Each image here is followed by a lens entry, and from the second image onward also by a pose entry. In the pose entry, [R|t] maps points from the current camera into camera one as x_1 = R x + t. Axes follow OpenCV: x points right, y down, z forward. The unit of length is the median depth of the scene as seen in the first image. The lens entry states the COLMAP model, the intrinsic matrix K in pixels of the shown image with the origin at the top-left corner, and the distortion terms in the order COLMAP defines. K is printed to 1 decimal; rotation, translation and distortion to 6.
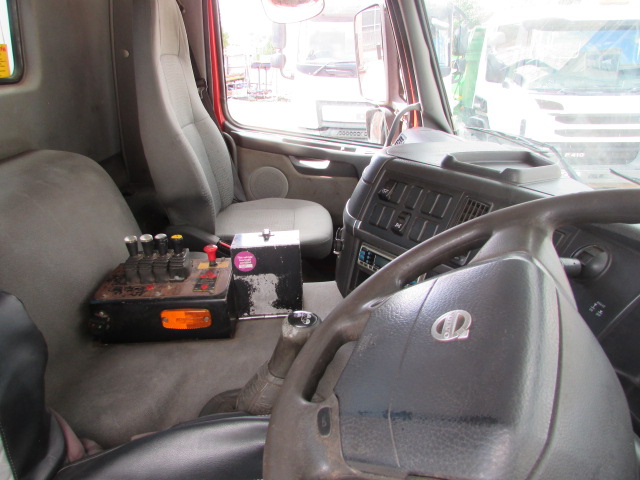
lens RADIAL K [[451.3, 0, 320.0], [0, 451.3, 240.0], [0, 0, 1]] dist [-0.040258, 0.001290]
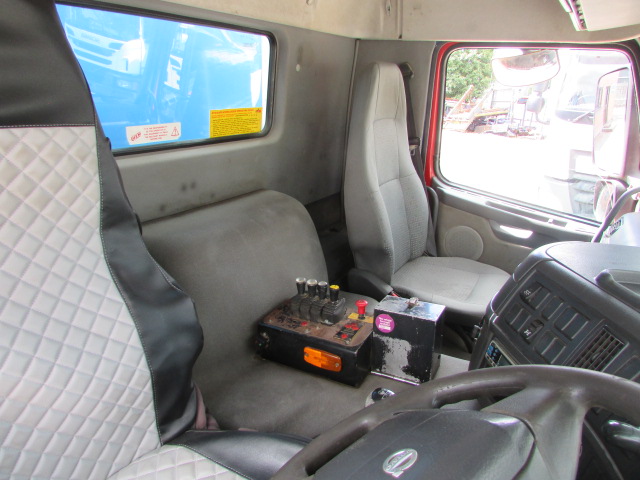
lens RADIAL K [[451.3, 0, 320.0], [0, 451.3, 240.0], [0, 0, 1]] dist [-0.040258, 0.001290]
pose [[0.853766, 0.181921, -0.487840, 0.192038], [-0.211953, 0.977258, -0.006507, -0.107356], [0.475562, 0.108955, 0.872909, -0.054963]]
